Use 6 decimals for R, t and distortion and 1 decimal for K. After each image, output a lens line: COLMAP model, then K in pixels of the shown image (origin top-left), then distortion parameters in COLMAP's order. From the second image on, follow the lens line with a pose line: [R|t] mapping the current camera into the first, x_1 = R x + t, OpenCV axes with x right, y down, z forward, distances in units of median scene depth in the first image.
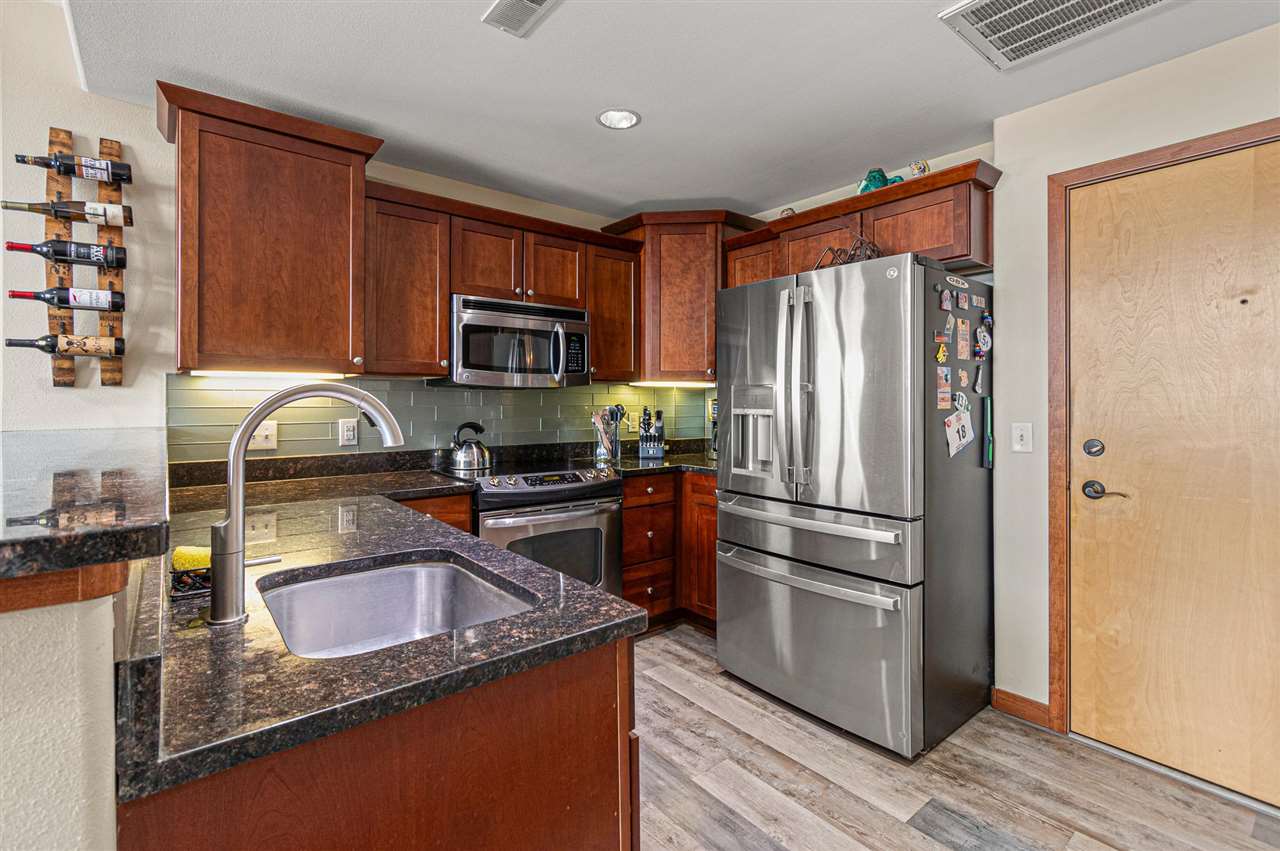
lens RADIAL K [[567.8, 0, 667.6], [0, 567.8, 401.7], [0, 0, 1]] dist [0.000735, -0.000053]
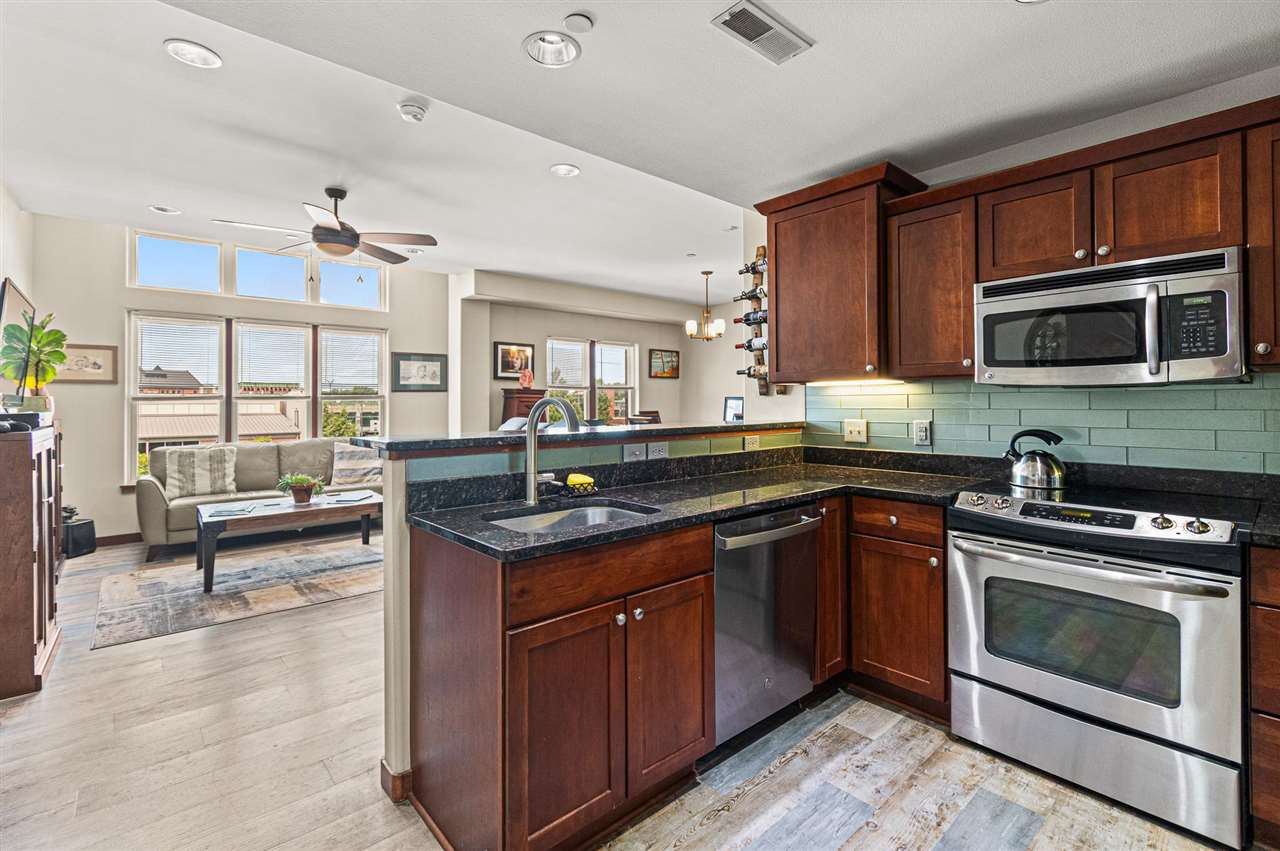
lens RADIAL K [[582.0, 0, 647.6], [0, 582.0, 396.6], [0, 0, 1]] dist [0.002409, -0.000164]
pose [[0.035318, -0.009469, -0.999331, 0.537402], [0.004404, 0.999947, -0.009319, -0.006424], [0.999366, -0.004072, 0.035358, 0.469506]]
